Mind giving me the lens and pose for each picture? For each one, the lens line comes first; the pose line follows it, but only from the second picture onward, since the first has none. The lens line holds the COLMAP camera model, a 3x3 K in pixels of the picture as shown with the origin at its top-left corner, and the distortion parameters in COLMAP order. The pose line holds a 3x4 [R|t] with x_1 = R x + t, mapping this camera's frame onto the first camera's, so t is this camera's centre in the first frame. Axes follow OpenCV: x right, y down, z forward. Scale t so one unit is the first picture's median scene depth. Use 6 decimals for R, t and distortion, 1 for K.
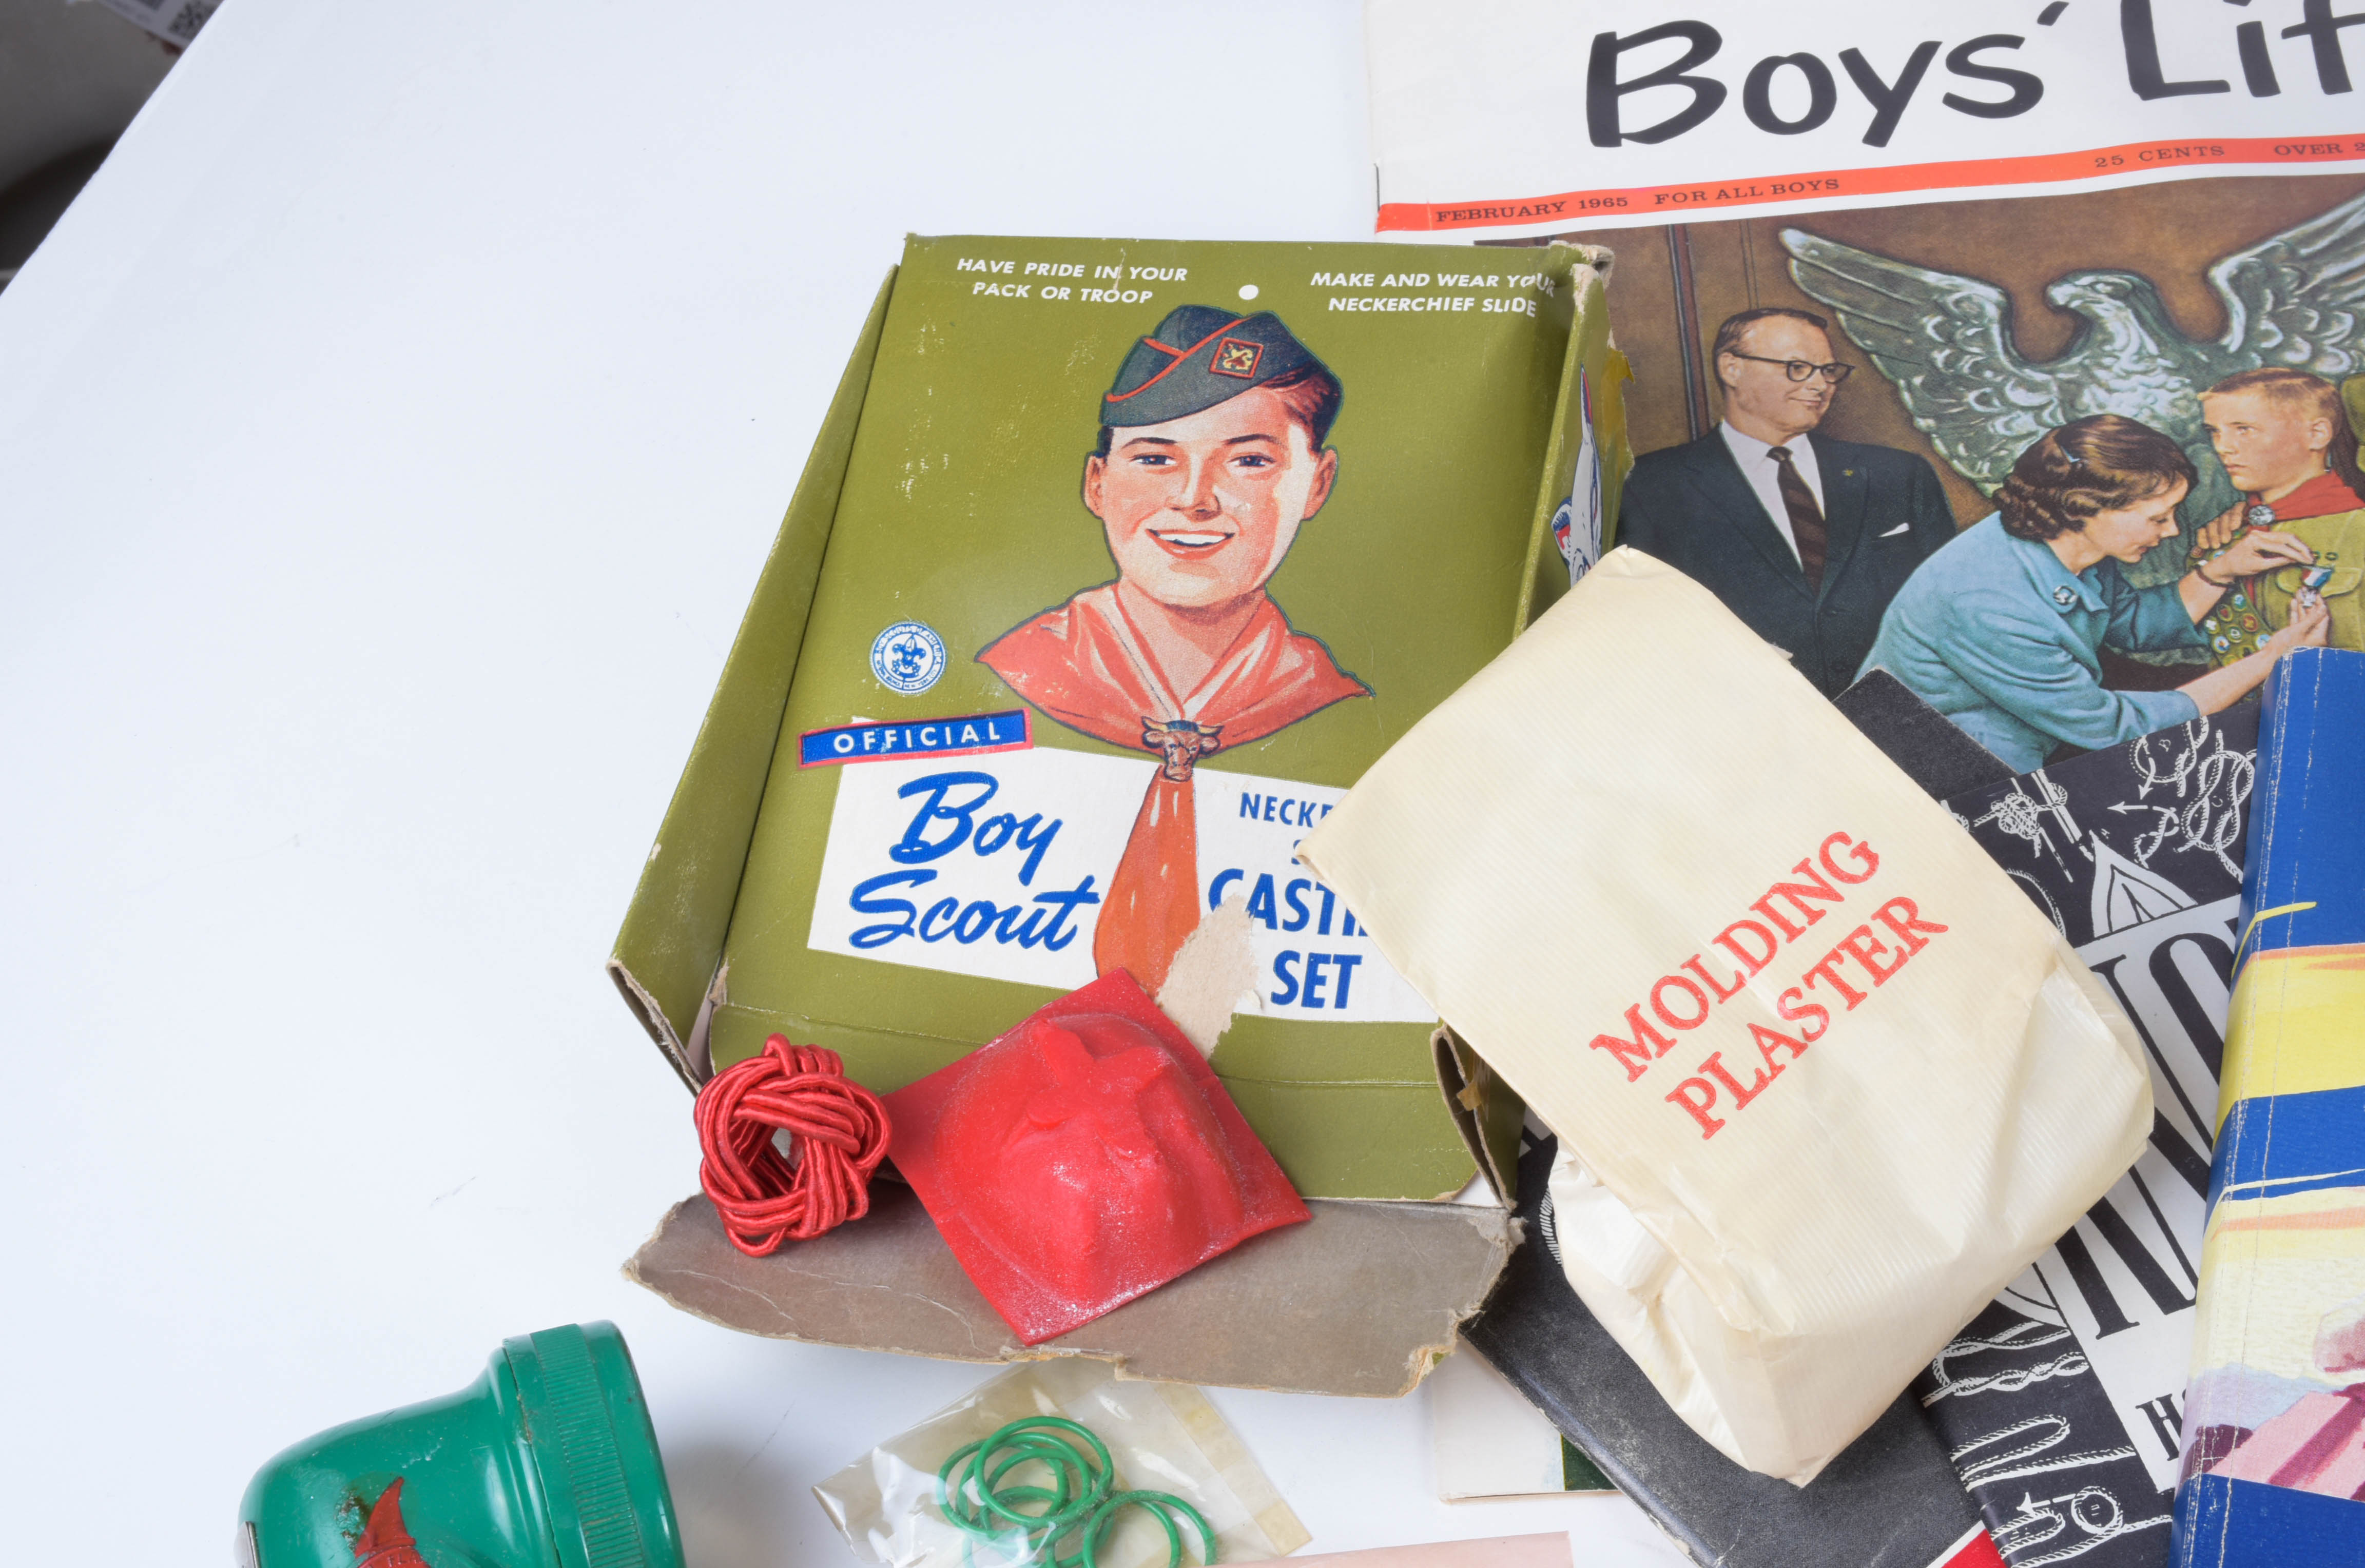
lens RADIAL K [[3419.1, 0, 1191.5], [0, 3419.1, 786.4], [0, 0, 1]] dist [-0.017382, 0.003269]
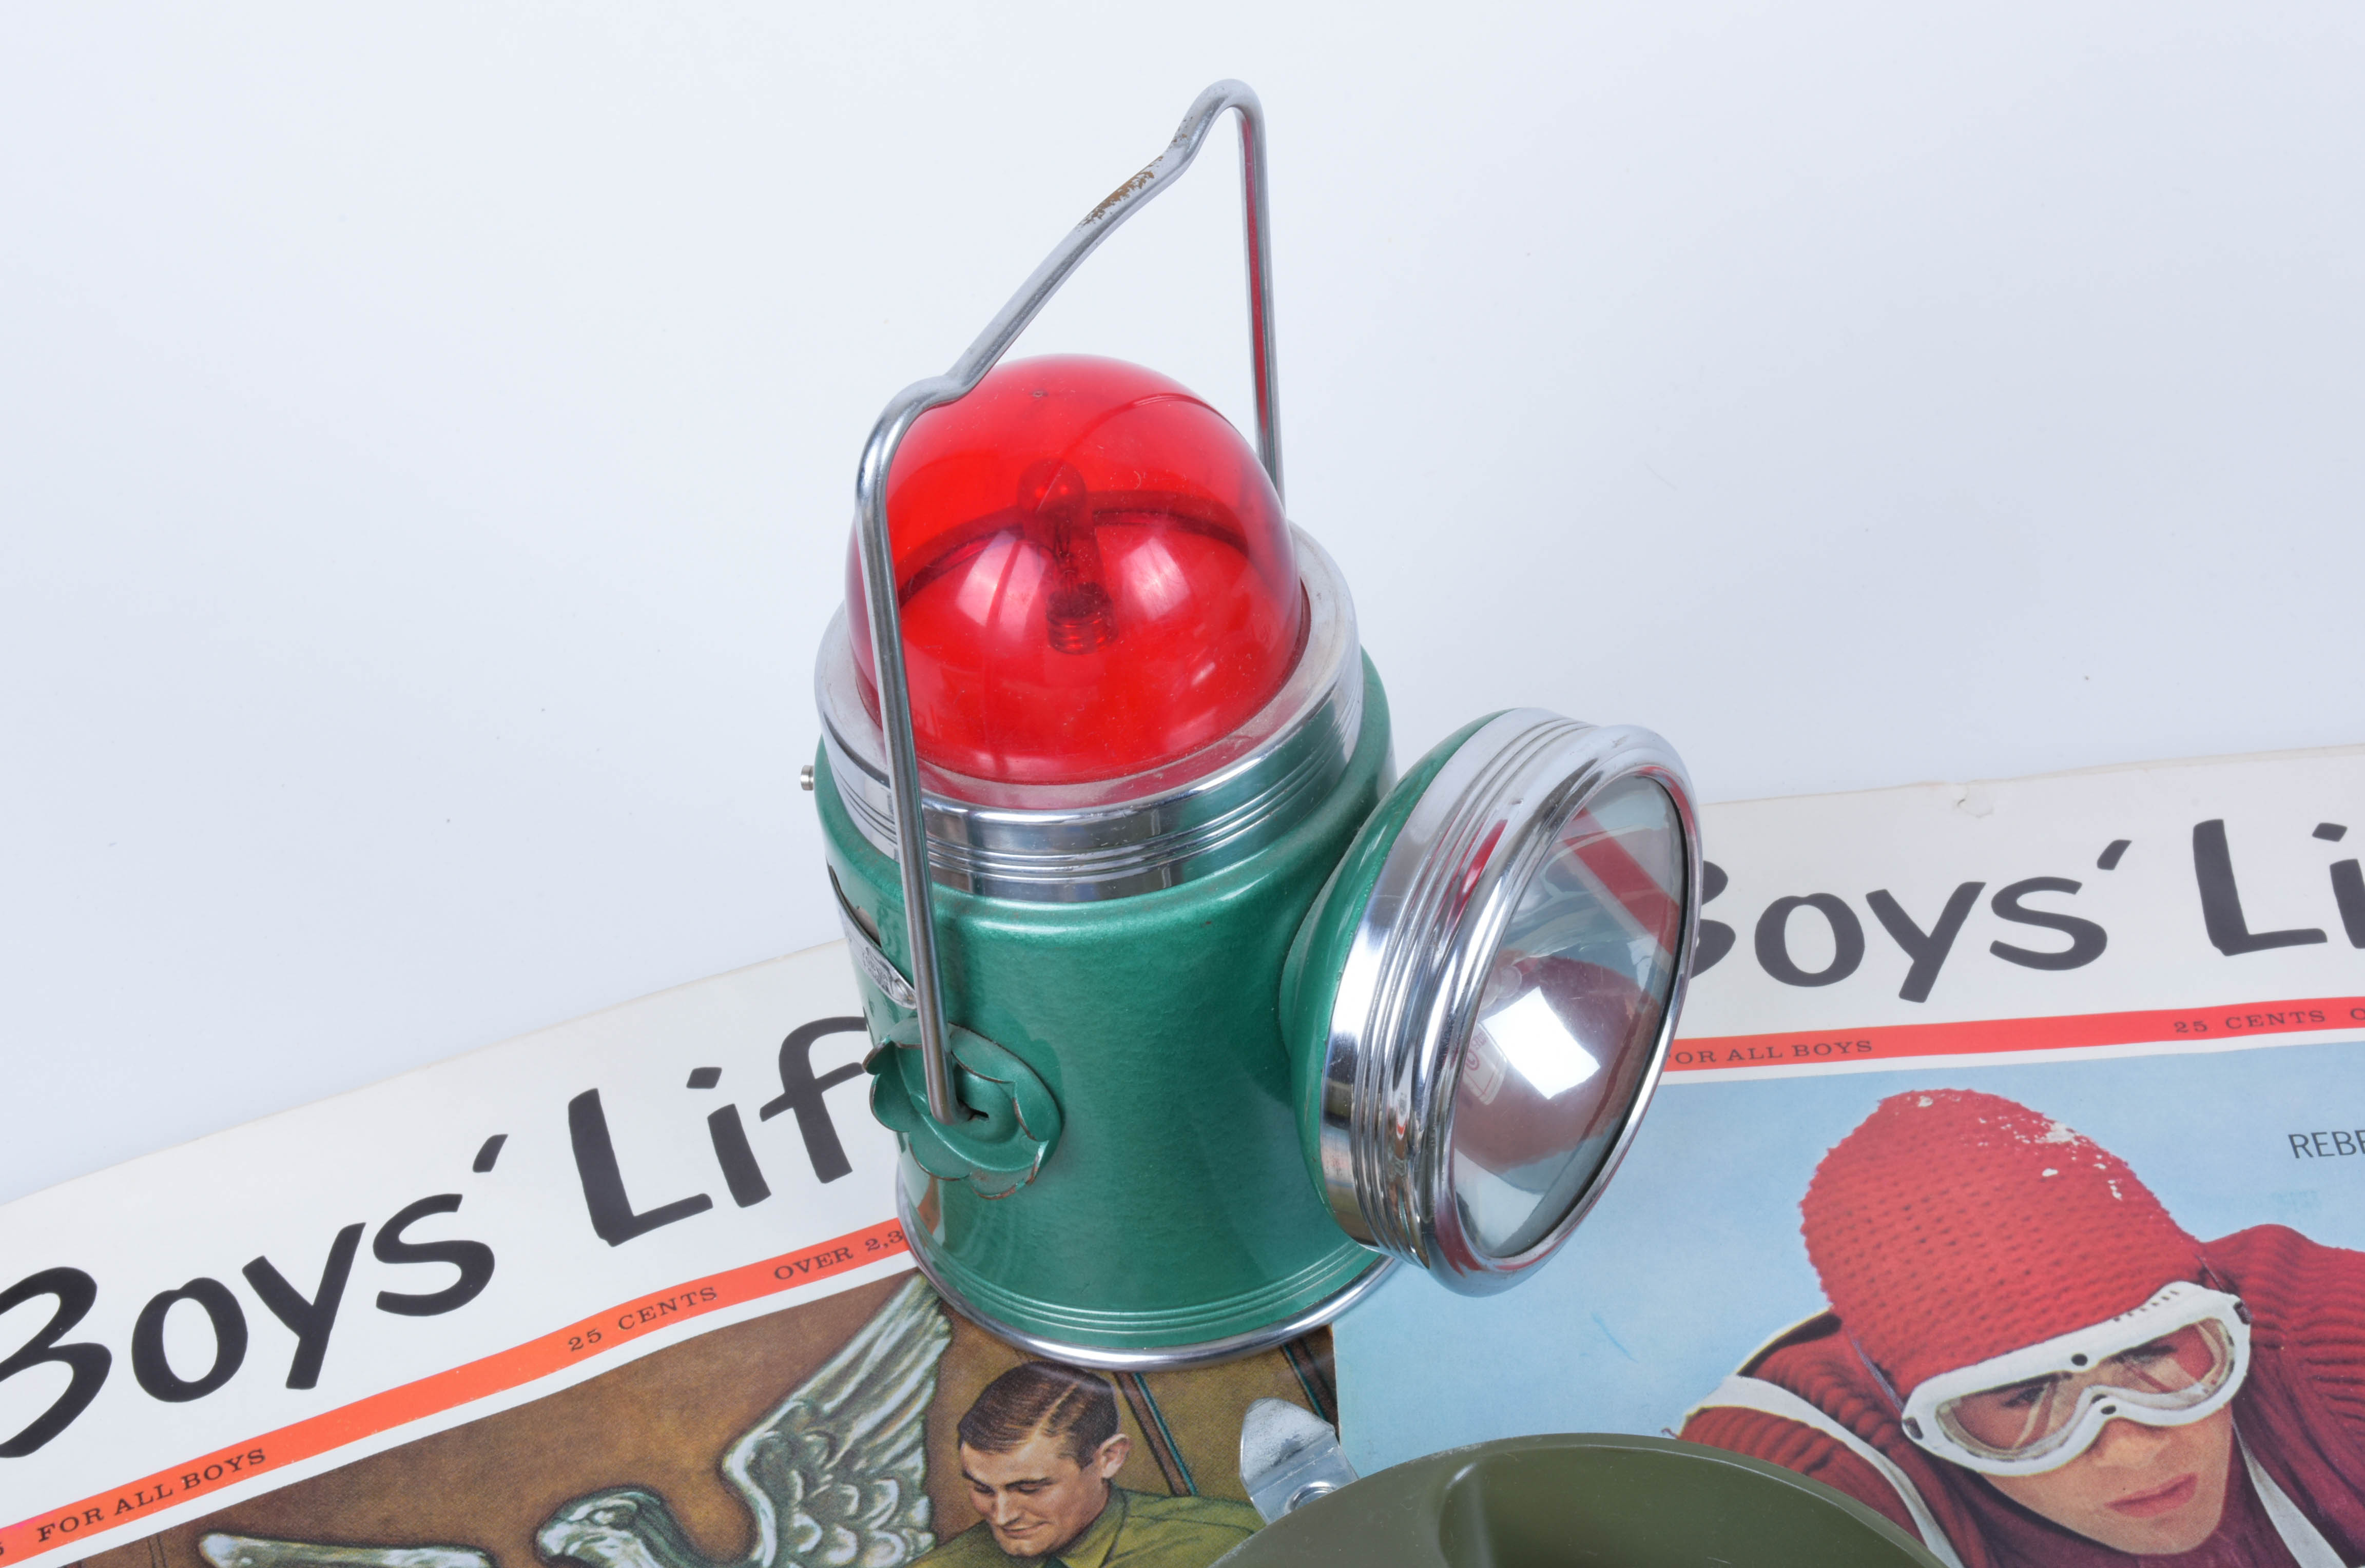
lens RADIAL K [[3944.2, 0, 1192.4], [0, 3944.2, 784.3], [0, 0, 1]] dist [-0.028882, 0.051264]
pose [[0.927850, -0.229659, 0.293856, 0.181123], [0.278012, 0.951116, -0.134492, -0.163863], [-0.248603, 0.206483, 0.946341, 0.053858]]
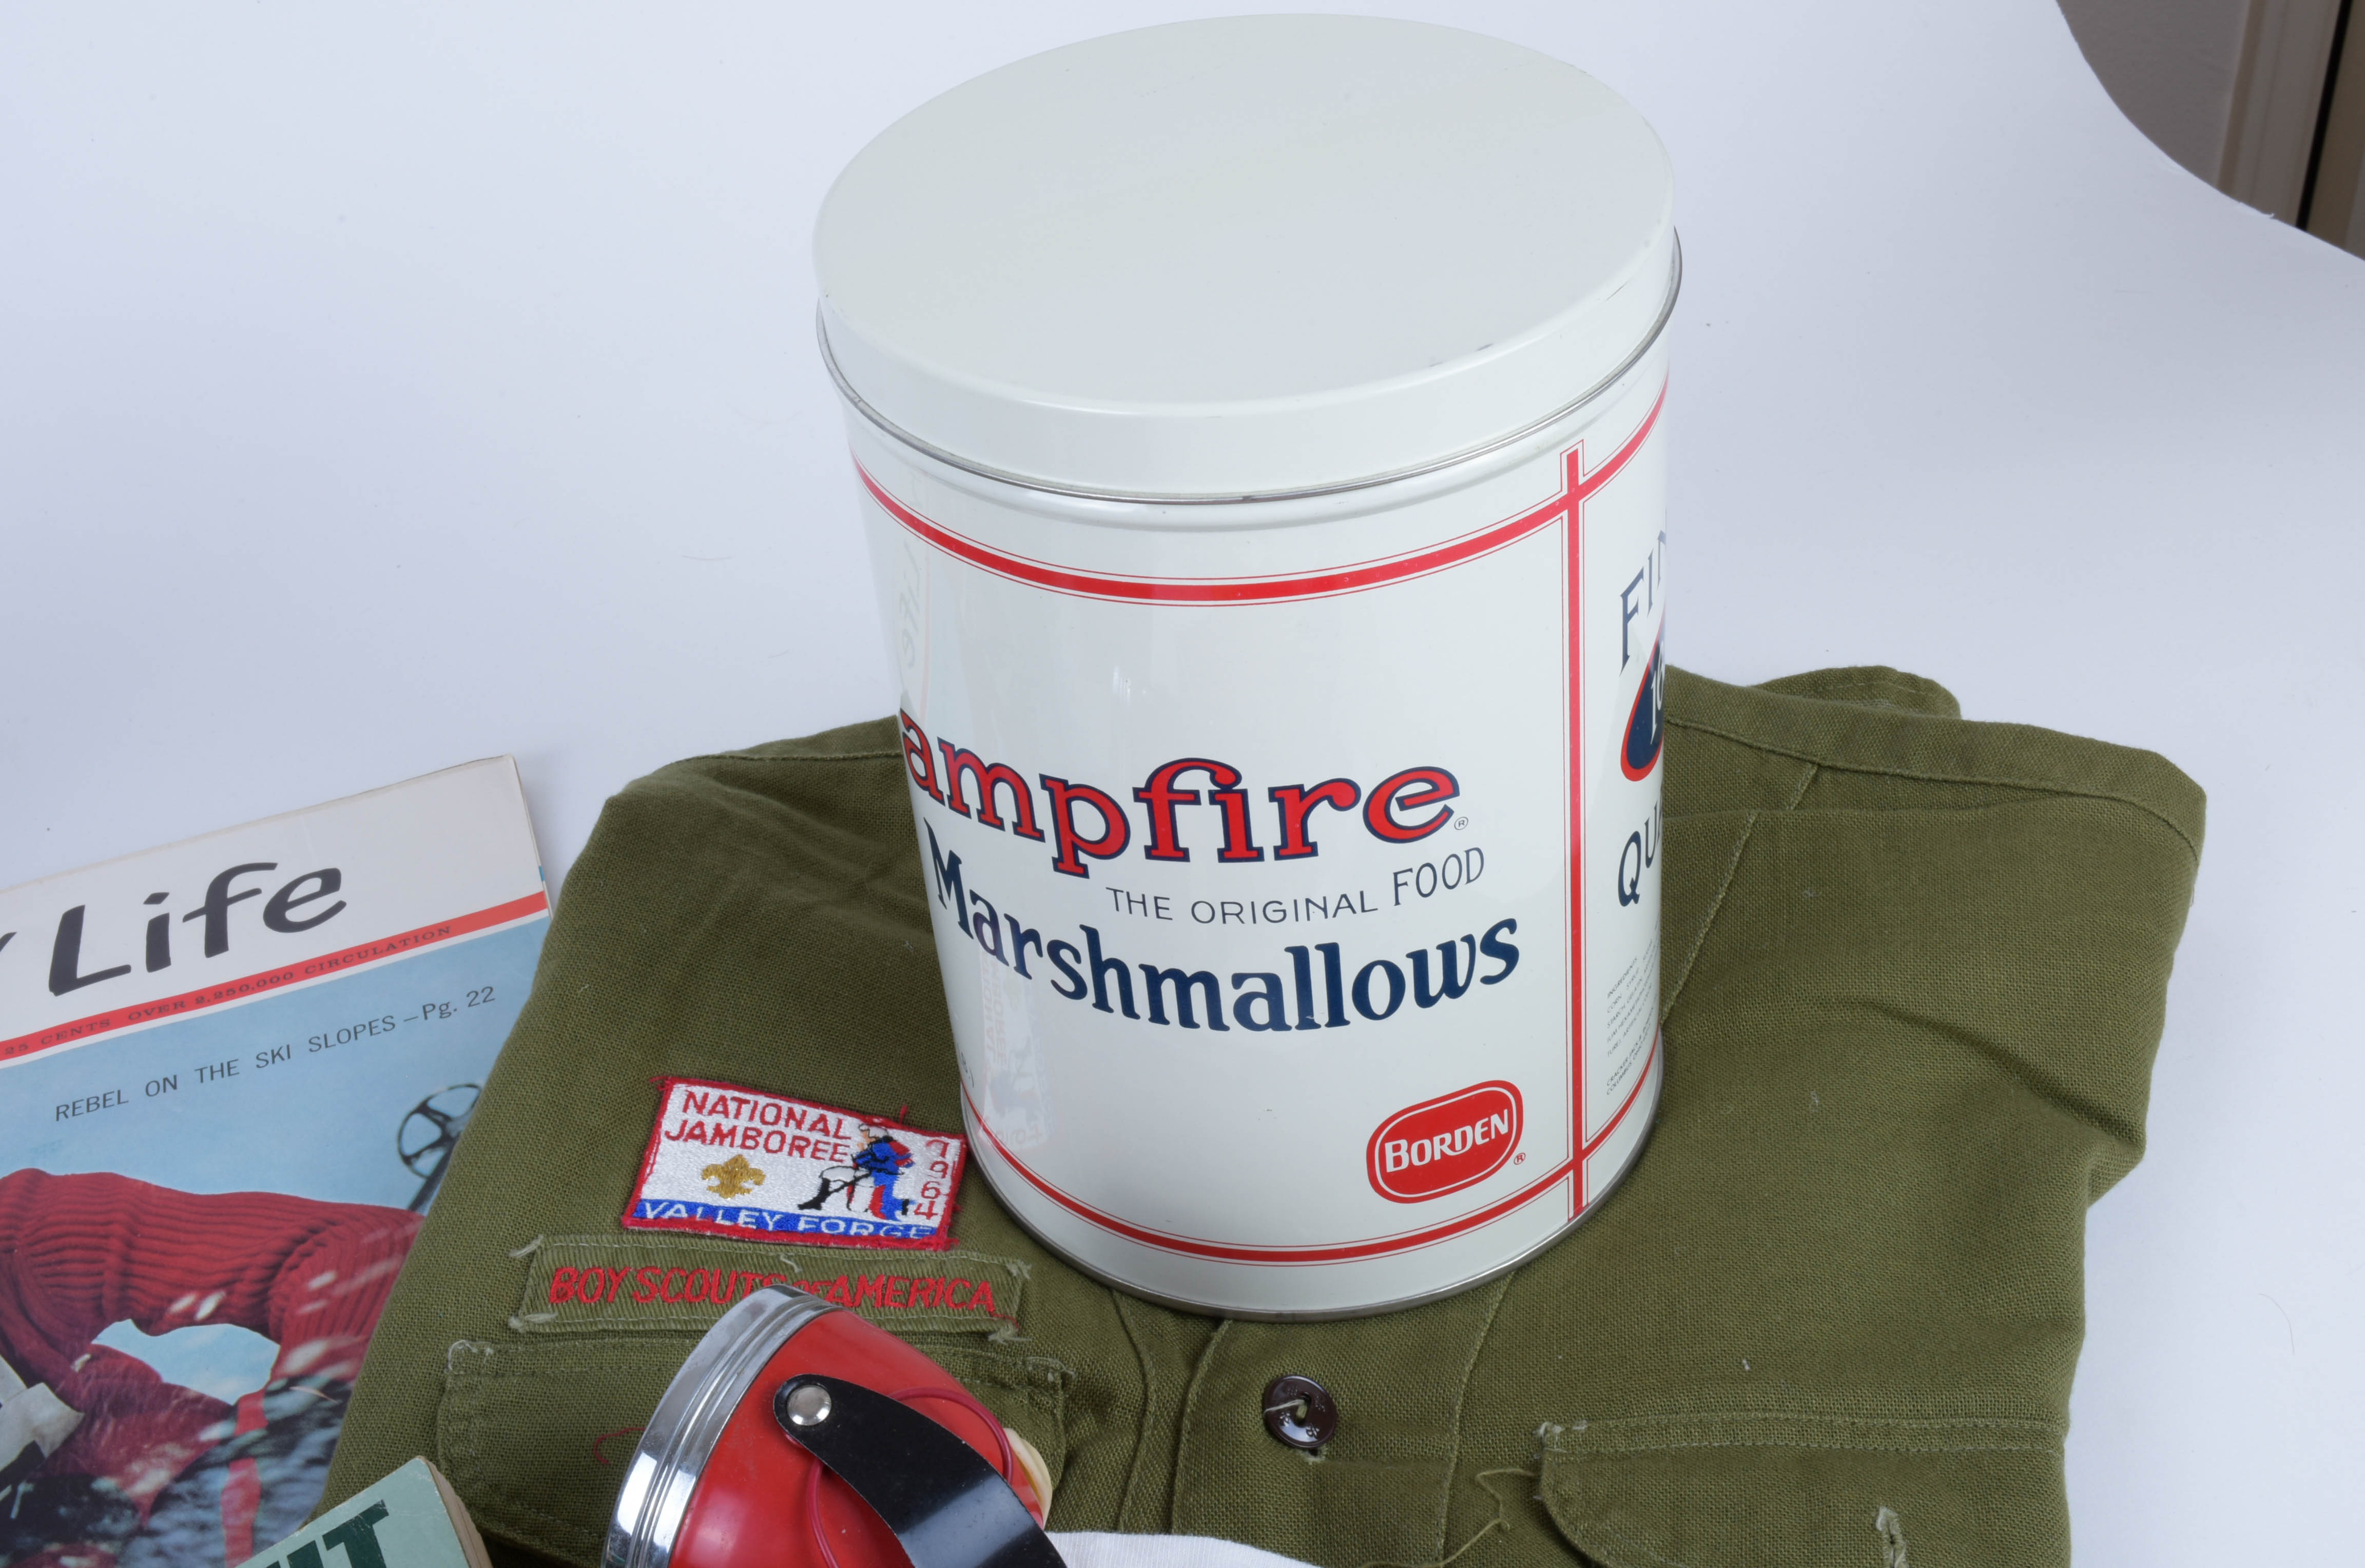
lens RADIAL K [[2976.1, 0, 1187.5], [0, 2976.1, 795.8], [0, 0, 1]] dist [-0.023480, 0.015946]
pose [[0.777856, -0.372879, 0.505867, 0.556774], [0.489834, 0.864021, -0.116326, 0.114032], [-0.393704, 0.338275, 0.854732, -0.193099]]
